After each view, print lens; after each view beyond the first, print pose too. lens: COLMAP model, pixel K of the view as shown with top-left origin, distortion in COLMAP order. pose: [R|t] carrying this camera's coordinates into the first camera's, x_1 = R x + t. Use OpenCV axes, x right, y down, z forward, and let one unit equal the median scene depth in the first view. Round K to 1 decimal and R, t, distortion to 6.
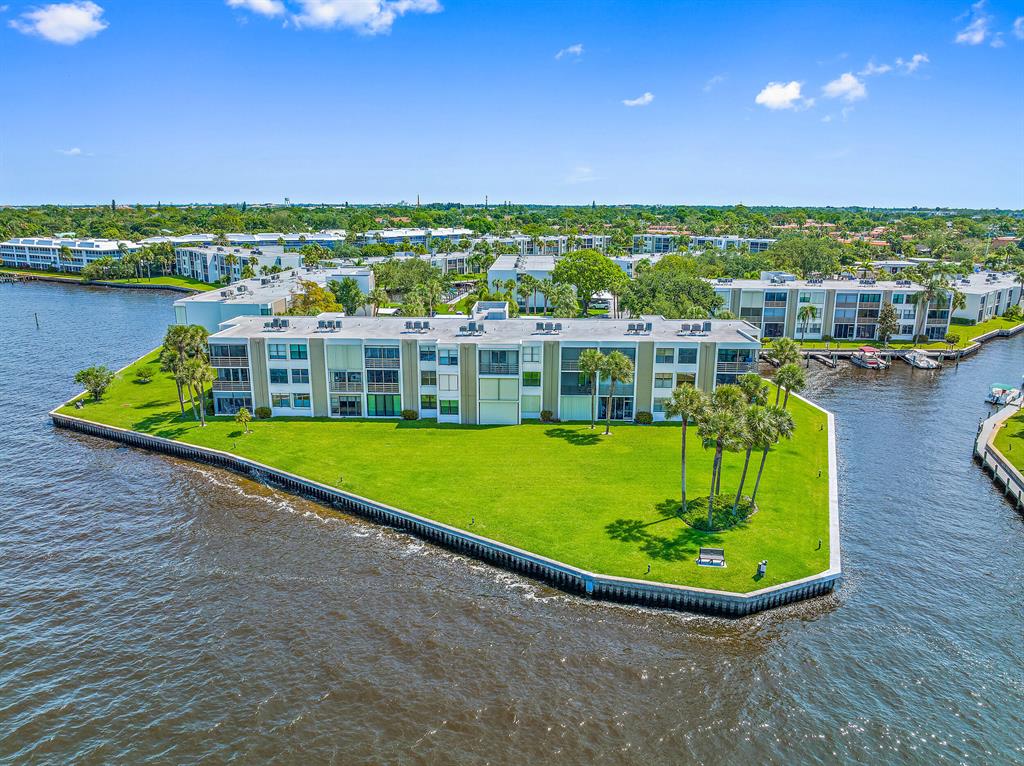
lens RADIAL K [[722.5, 0, 512.1], [0, 722.5, 384.1], [0, 0, 1]] dist [-0.045419, 0.006225]
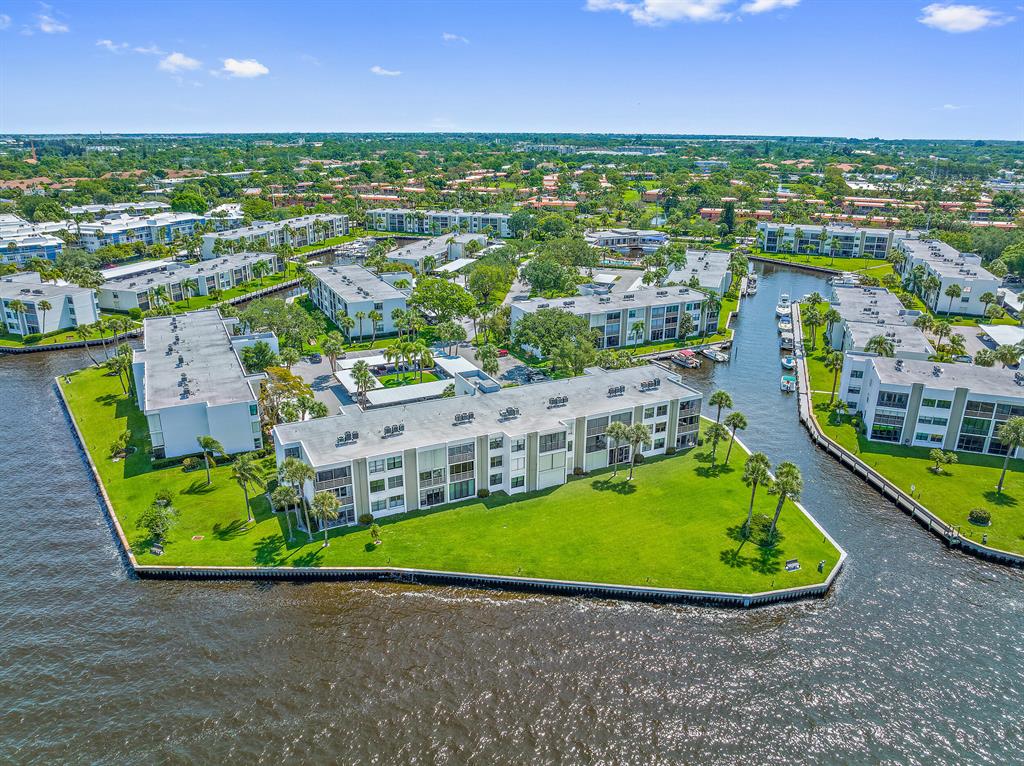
lens RADIAL K [[722.5, 0, 511.7], [0, 722.5, 382.7], [0, 0, 1]] dist [-0.045419, 0.006225]
pose [[0.880350, -0.155000, 0.448284, -0.631194], [0.110180, 0.986074, 0.124575, -0.296420], [-0.461350, -0.060277, 0.885168, -0.112382]]
